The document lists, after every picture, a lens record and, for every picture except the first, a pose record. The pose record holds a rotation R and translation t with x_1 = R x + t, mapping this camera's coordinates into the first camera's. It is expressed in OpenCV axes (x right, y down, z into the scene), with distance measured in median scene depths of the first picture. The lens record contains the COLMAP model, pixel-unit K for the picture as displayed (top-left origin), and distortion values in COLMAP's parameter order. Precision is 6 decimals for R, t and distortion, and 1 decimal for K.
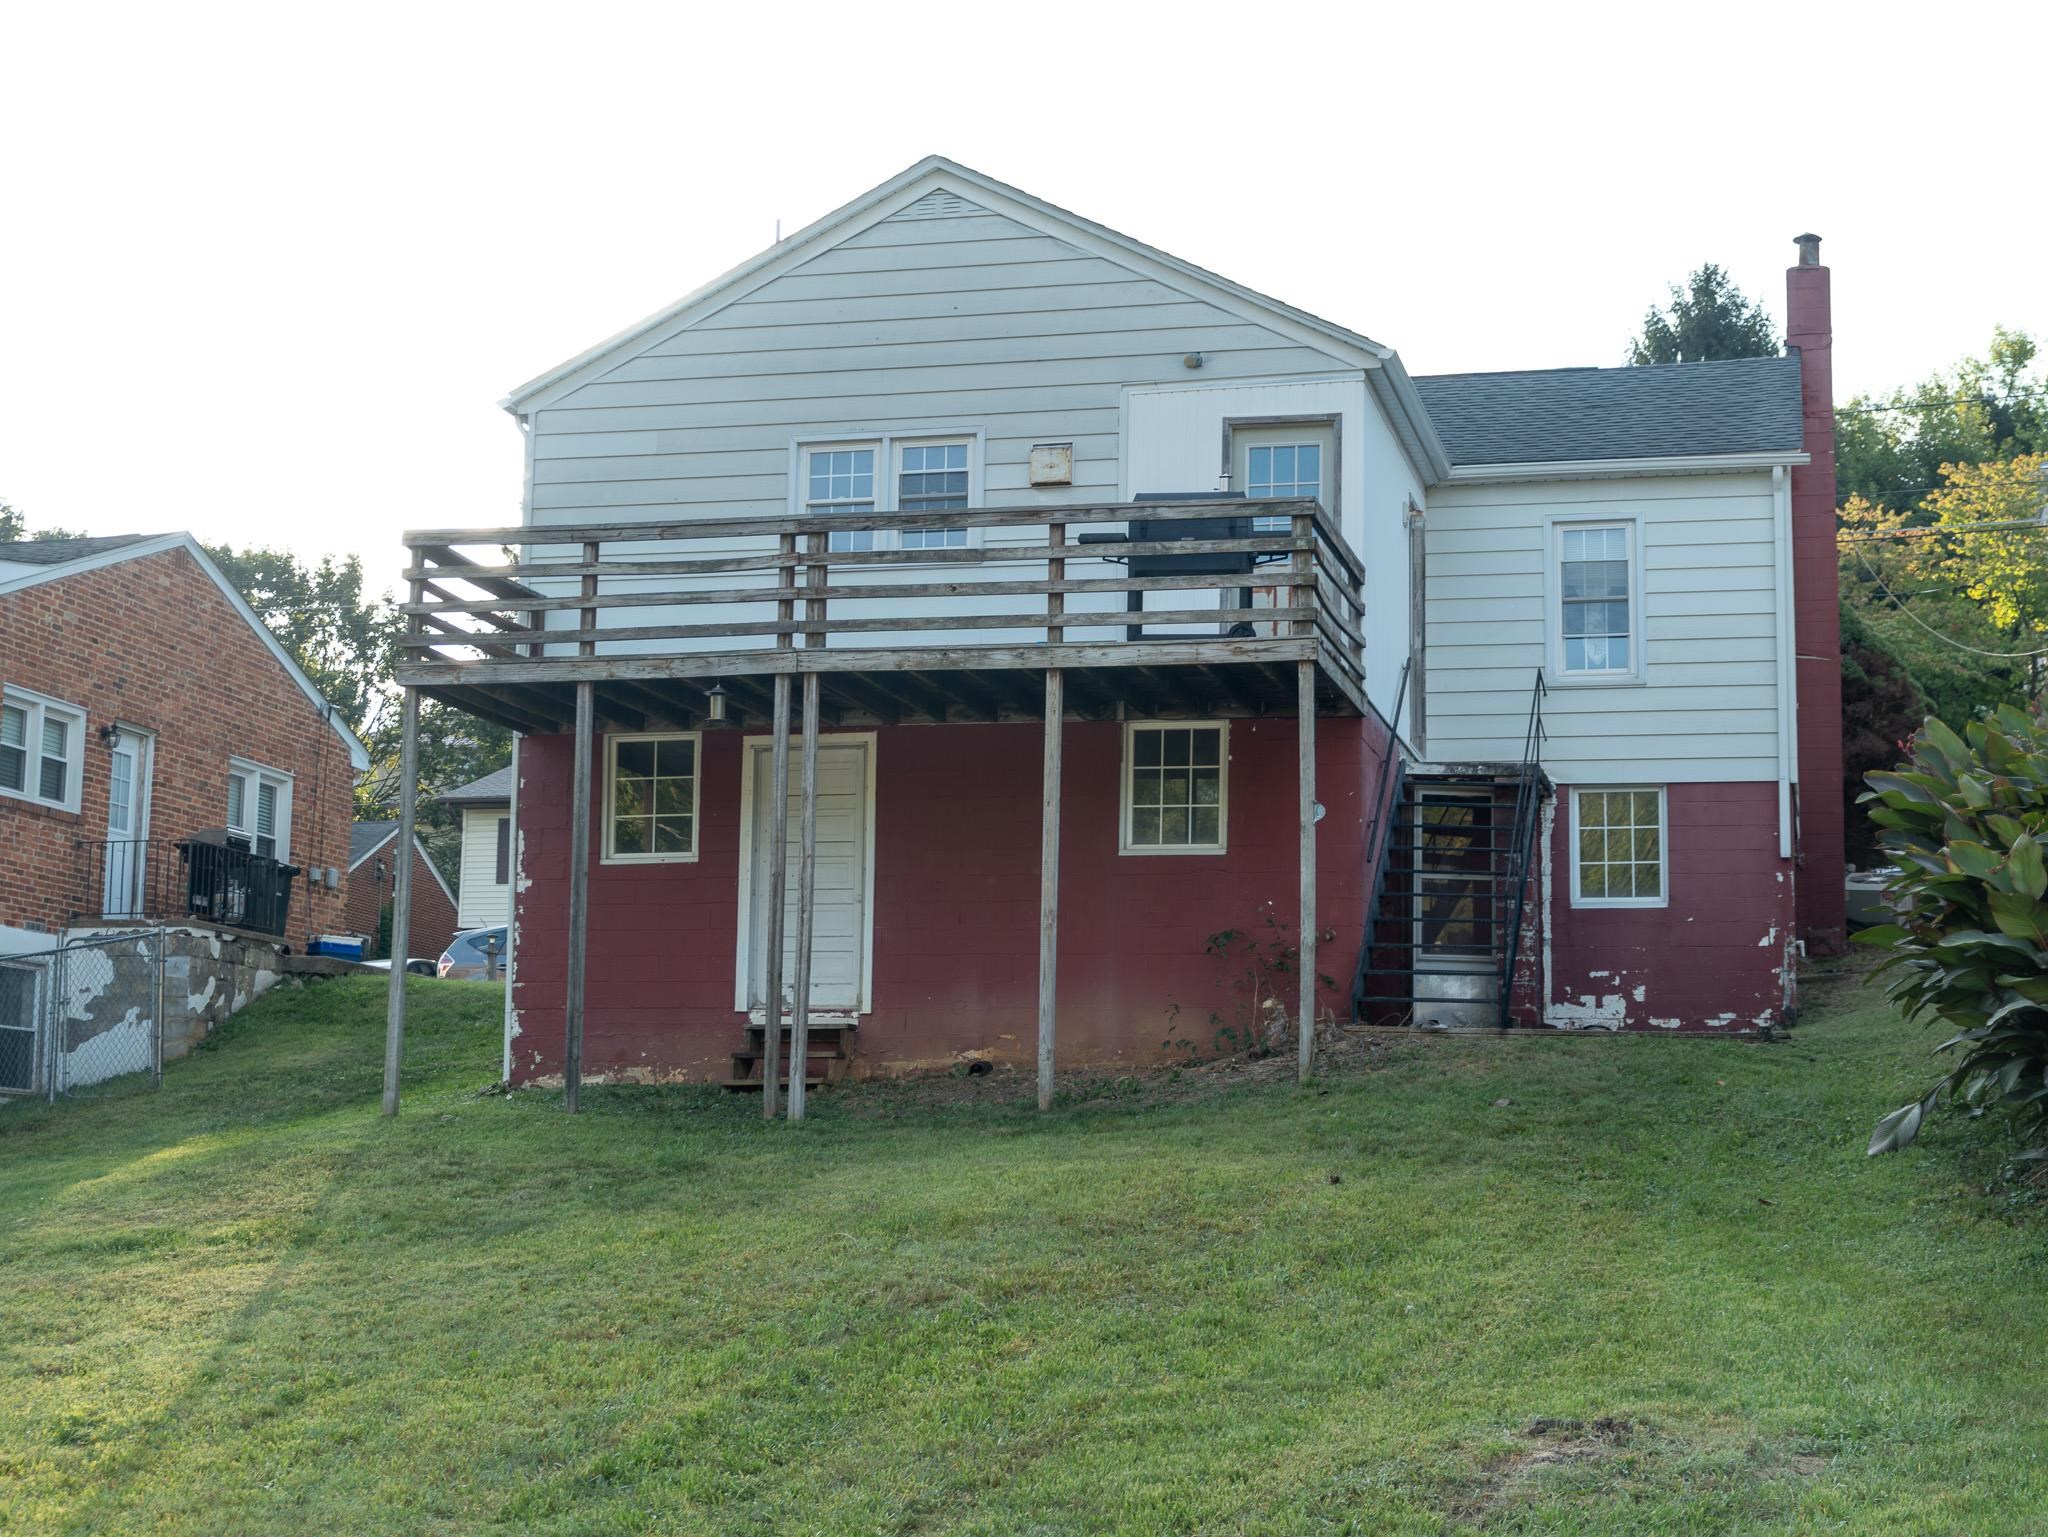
lens RADIAL K [[3046.3, 0, 1024.0], [0, 3046.3, 768.5], [0, 0, 1]] dist [0.027208, -0.054577]
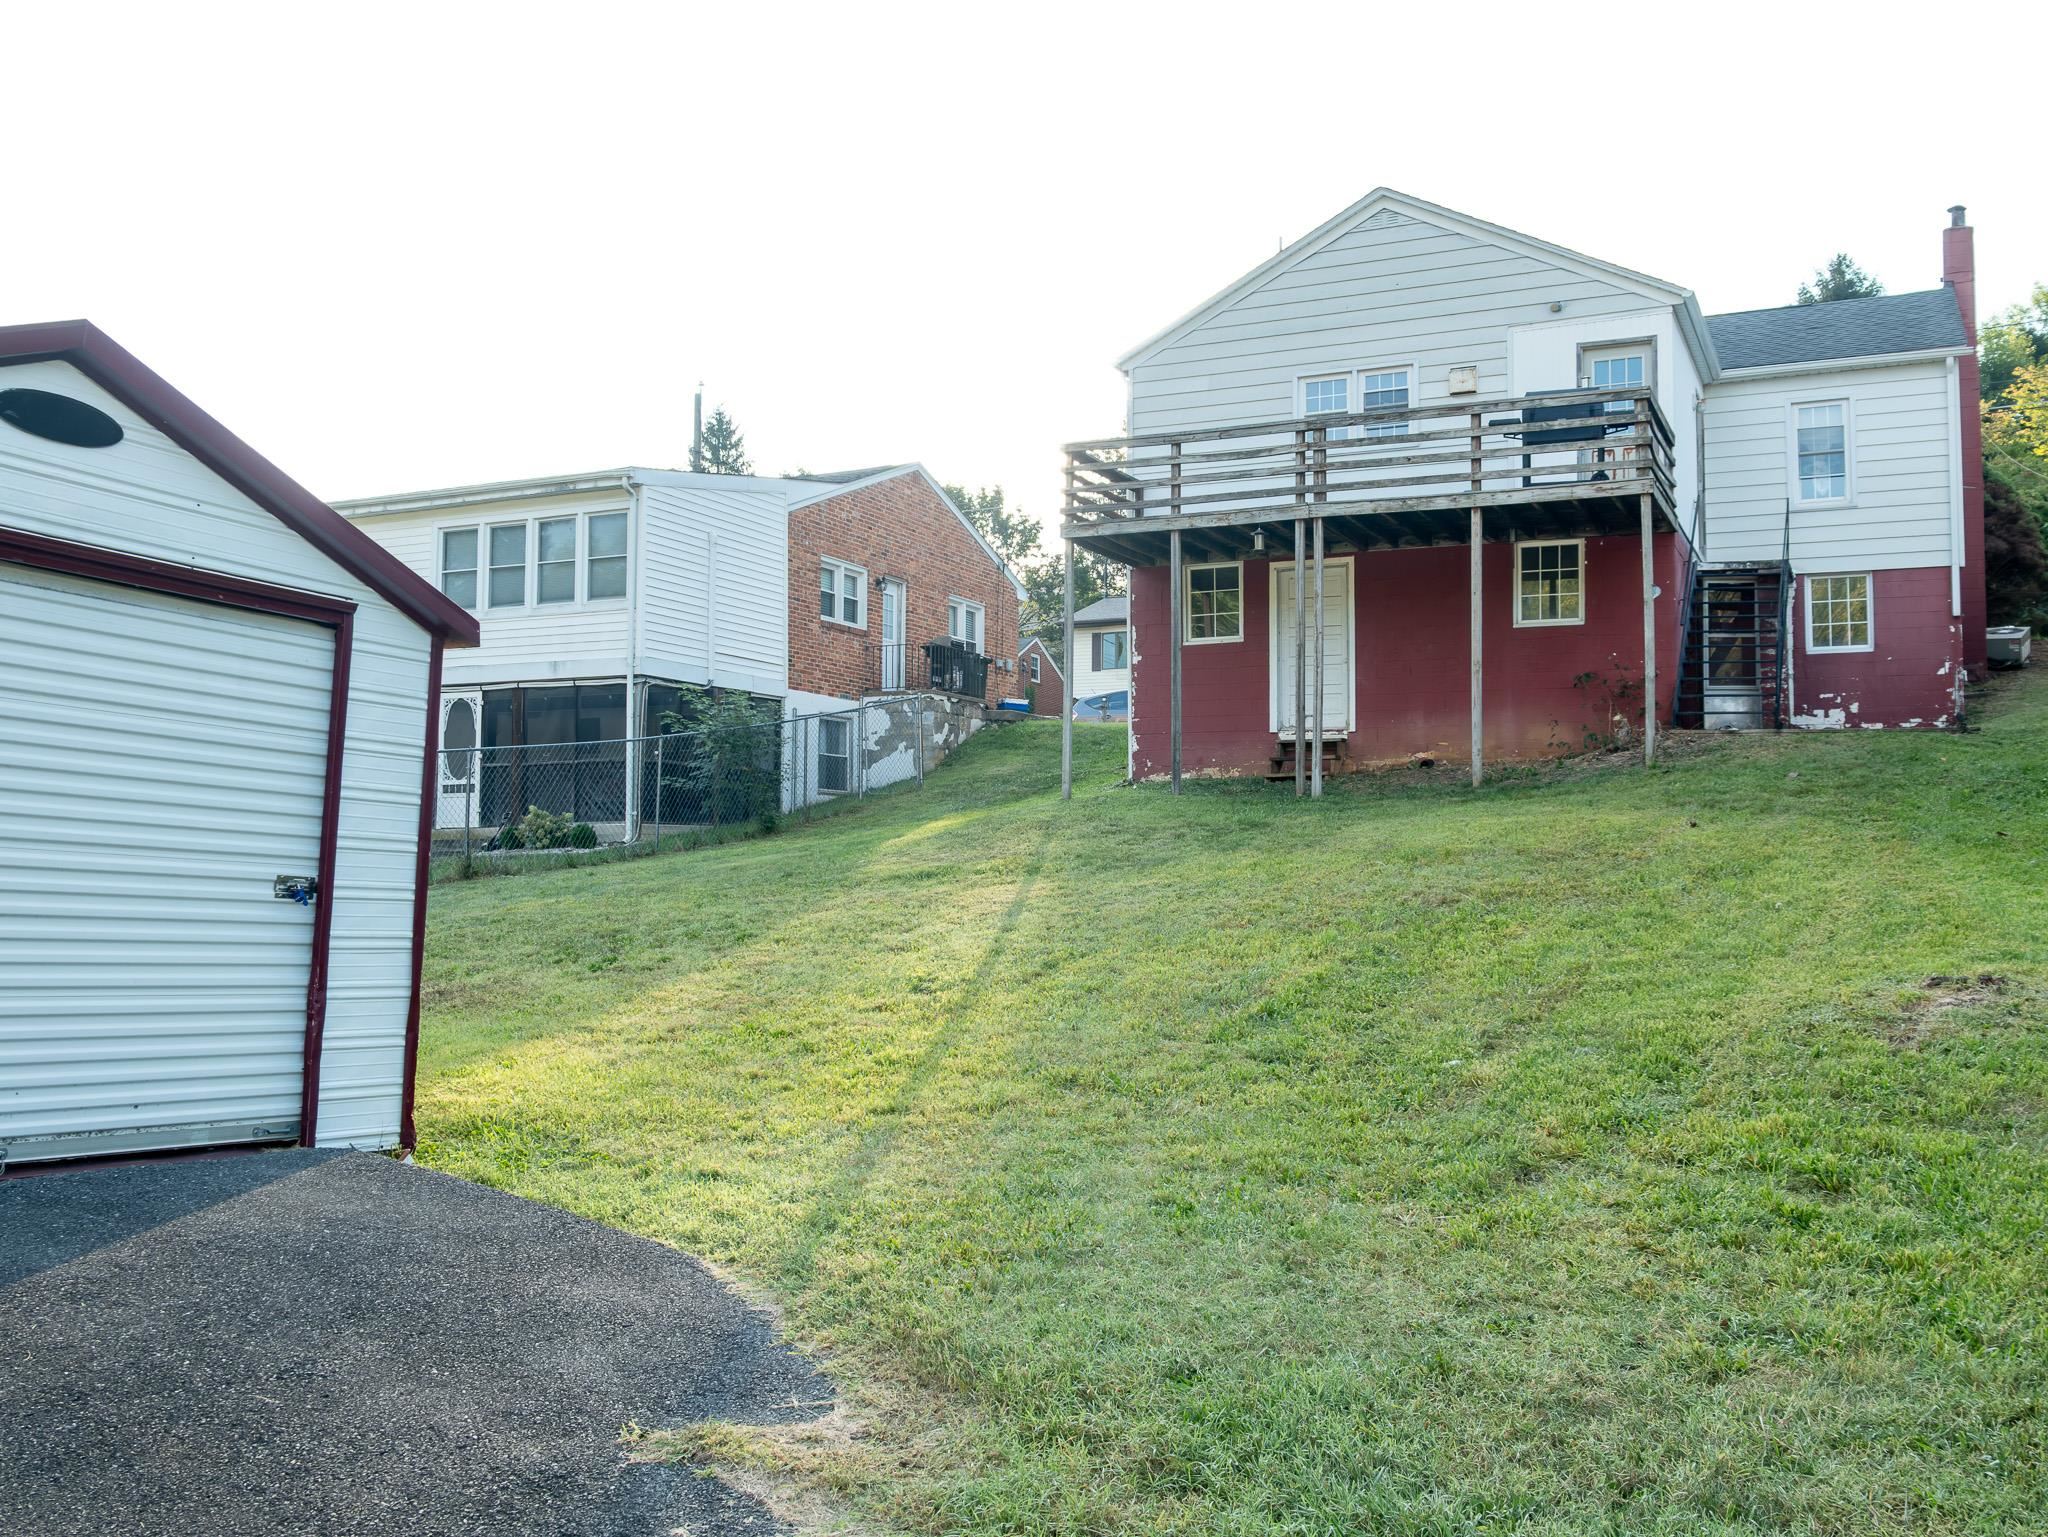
lens RADIAL K [[1615.6, 0, 1024.0], [0, 1615.6, 768.5], [0, 0, 1]] dist [0.008333, 0.000543]
pose [[0.986732, -0.022400, -0.160808, -0.086206], [0.034807, 0.996594, 0.074755, 0.029976], [0.158585, -0.079360, 0.984151, 0.129460]]
